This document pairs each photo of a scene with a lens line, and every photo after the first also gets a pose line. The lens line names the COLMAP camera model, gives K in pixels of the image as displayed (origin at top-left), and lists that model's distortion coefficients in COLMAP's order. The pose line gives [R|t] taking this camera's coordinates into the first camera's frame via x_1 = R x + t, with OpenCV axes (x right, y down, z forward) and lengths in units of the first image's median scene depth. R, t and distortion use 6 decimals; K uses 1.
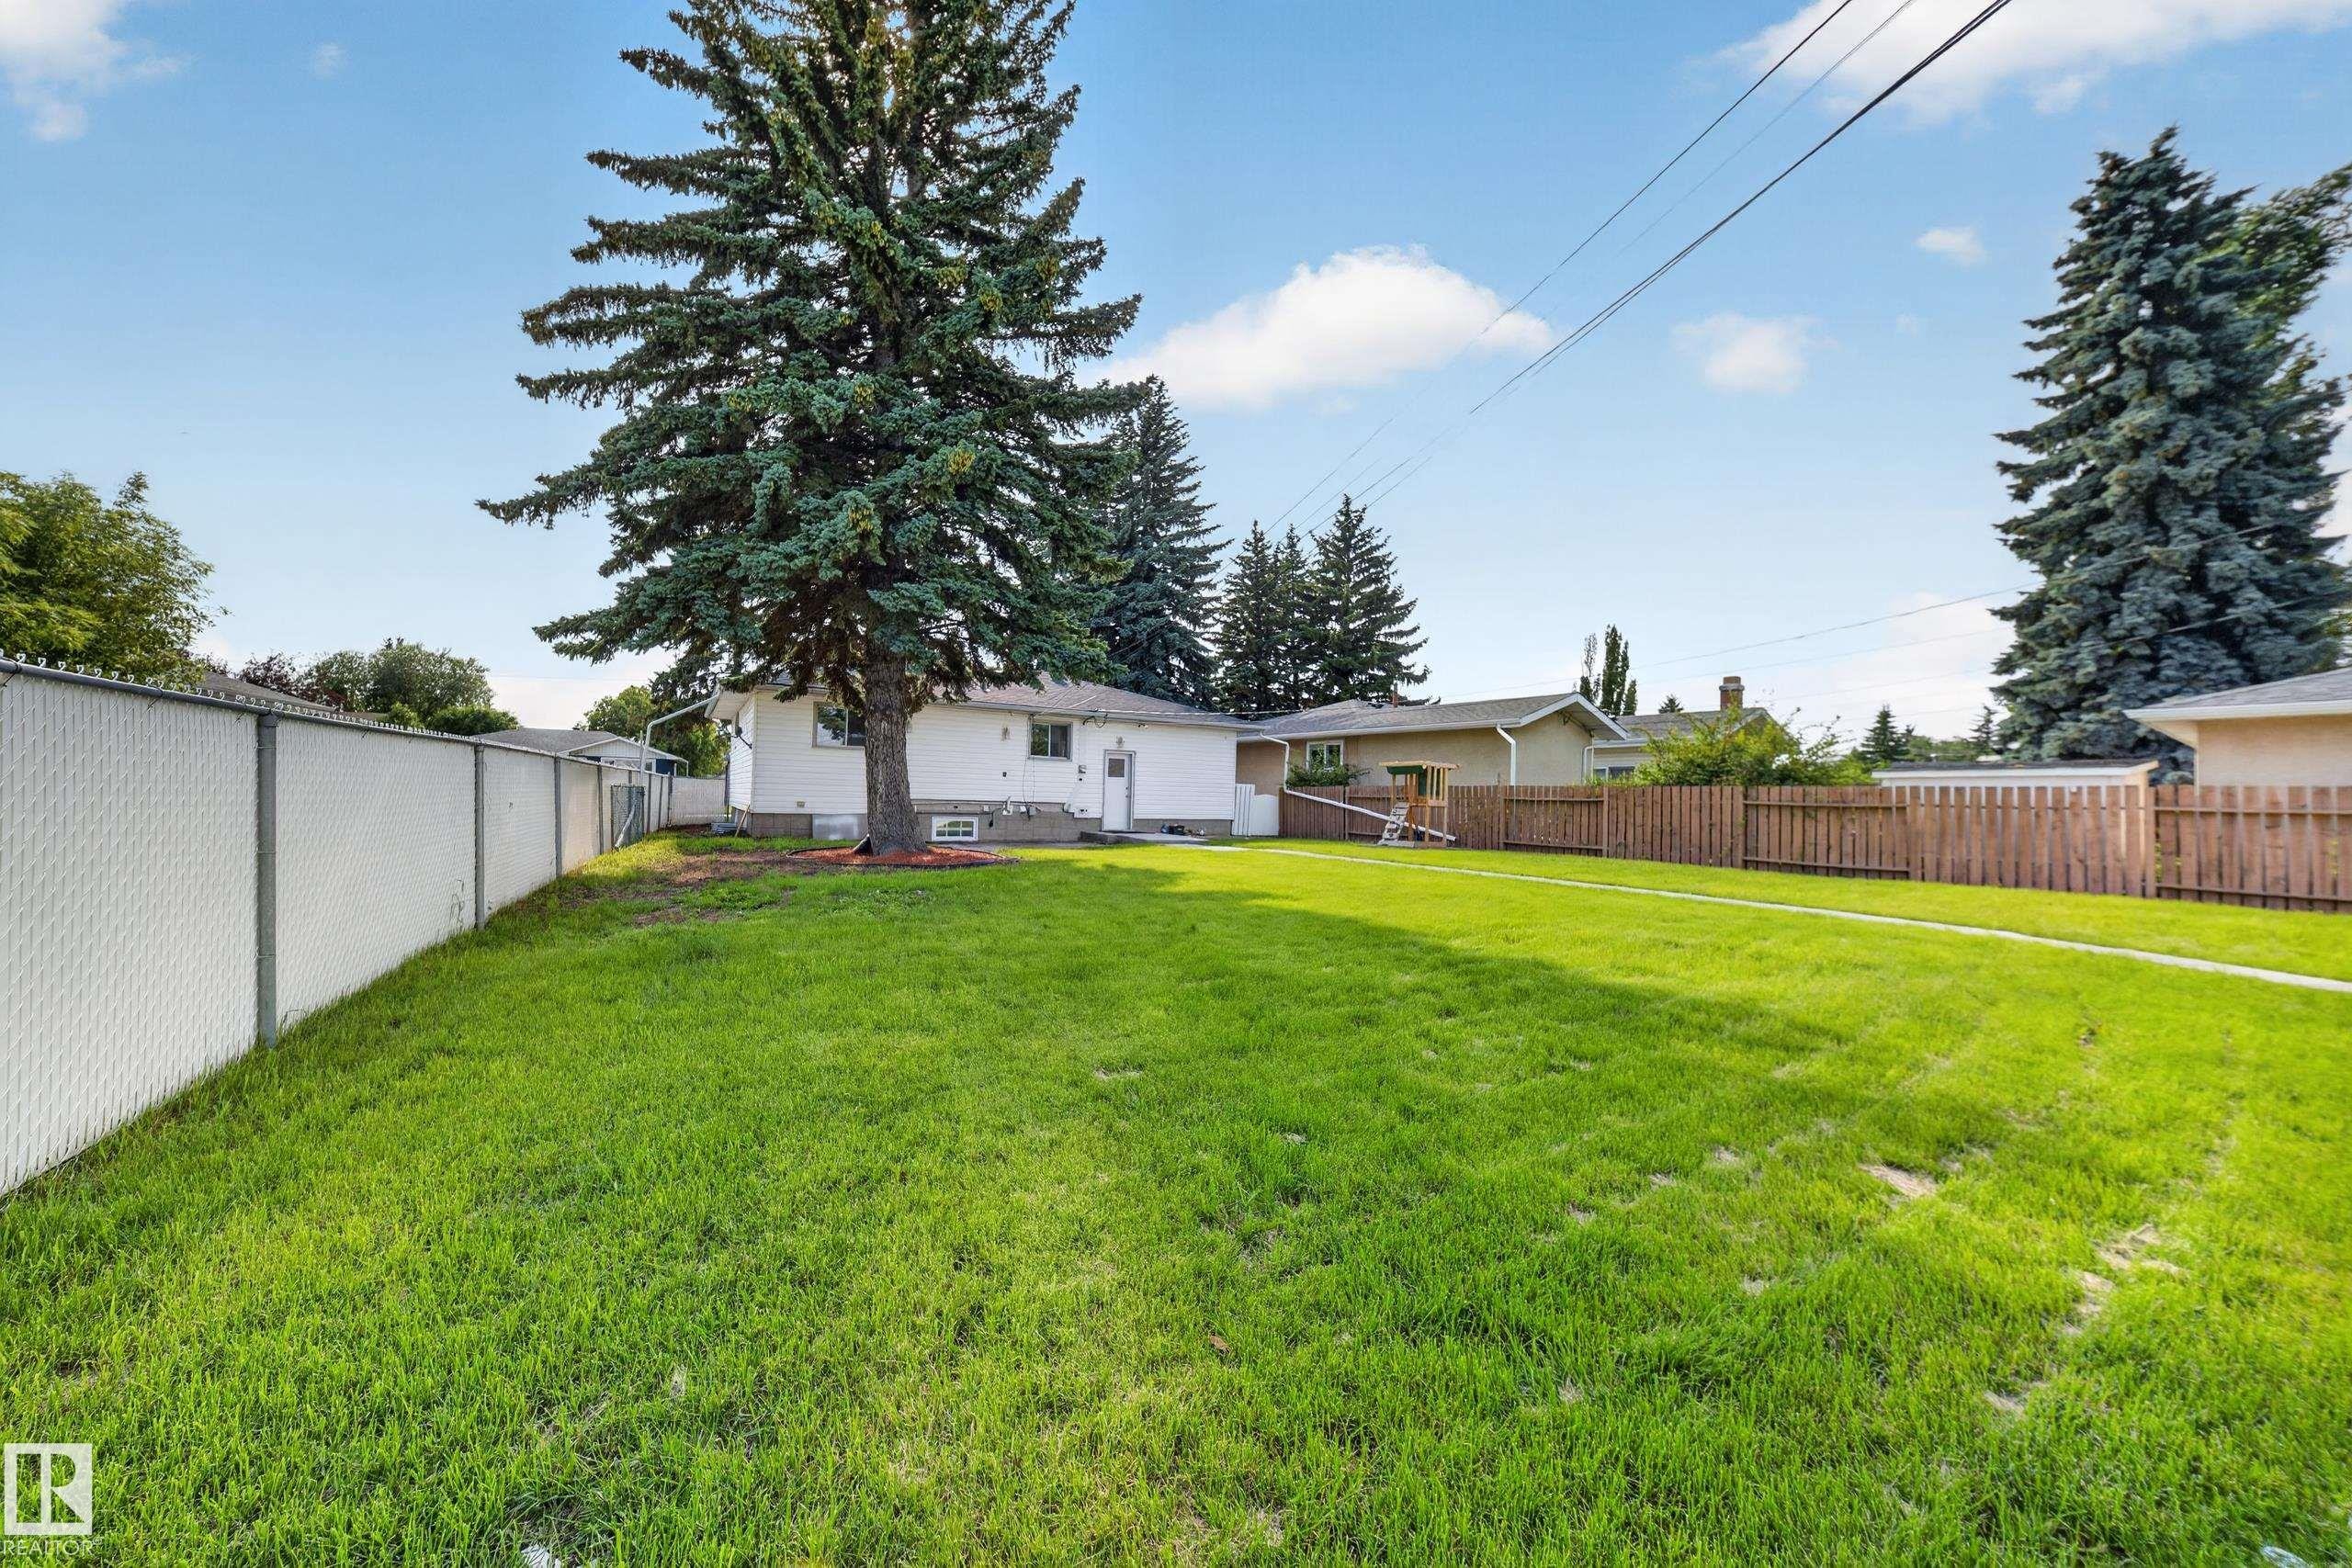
lens RADIAL K [[849.1, 0, 1176.0], [0, 849.1, 784.0], [0, 0, 1]] dist [-0.007593, -0.000053]
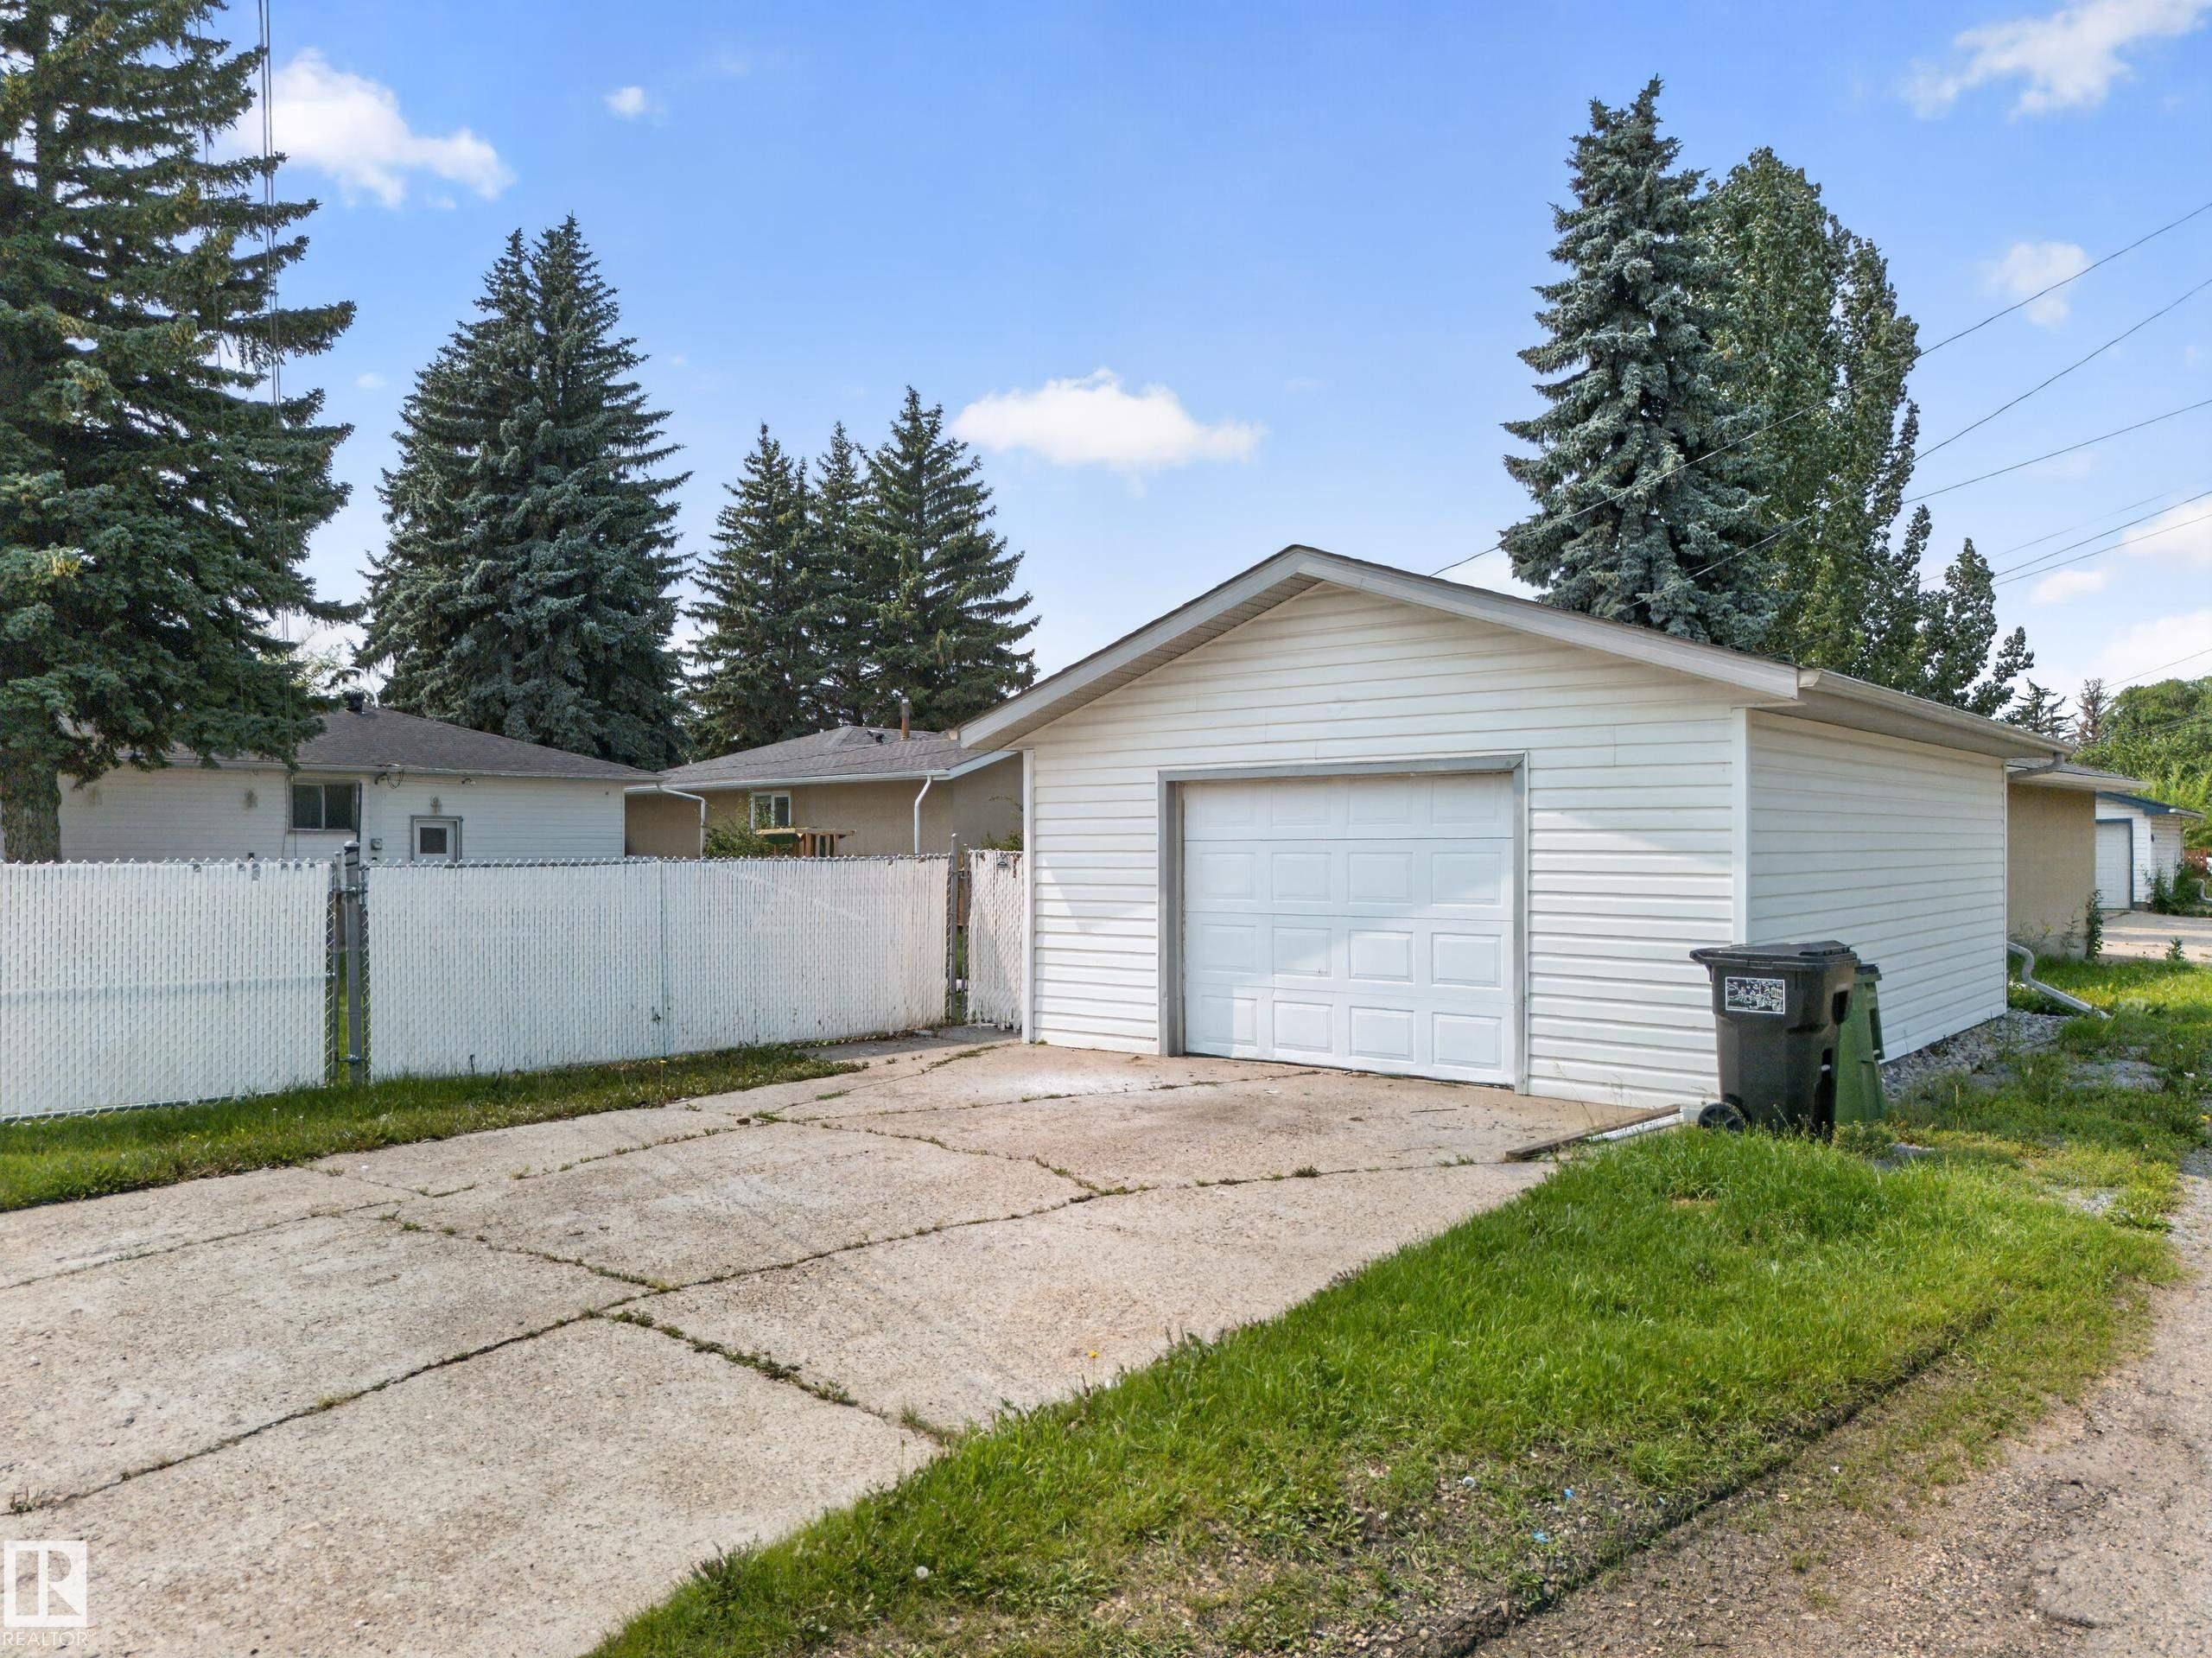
lens RADIAL K [[1633.9, 0, 1106.0], [0, 1633.9, 829.0], [0, 0, 1]] dist [0.036774, -0.002105]
pose [[0.982859, -0.022100, 0.183030, 0.136183], [0.023088, 0.999728, -0.003269, -0.006181], [-0.182908, 0.007439, 0.983102, -0.271148]]
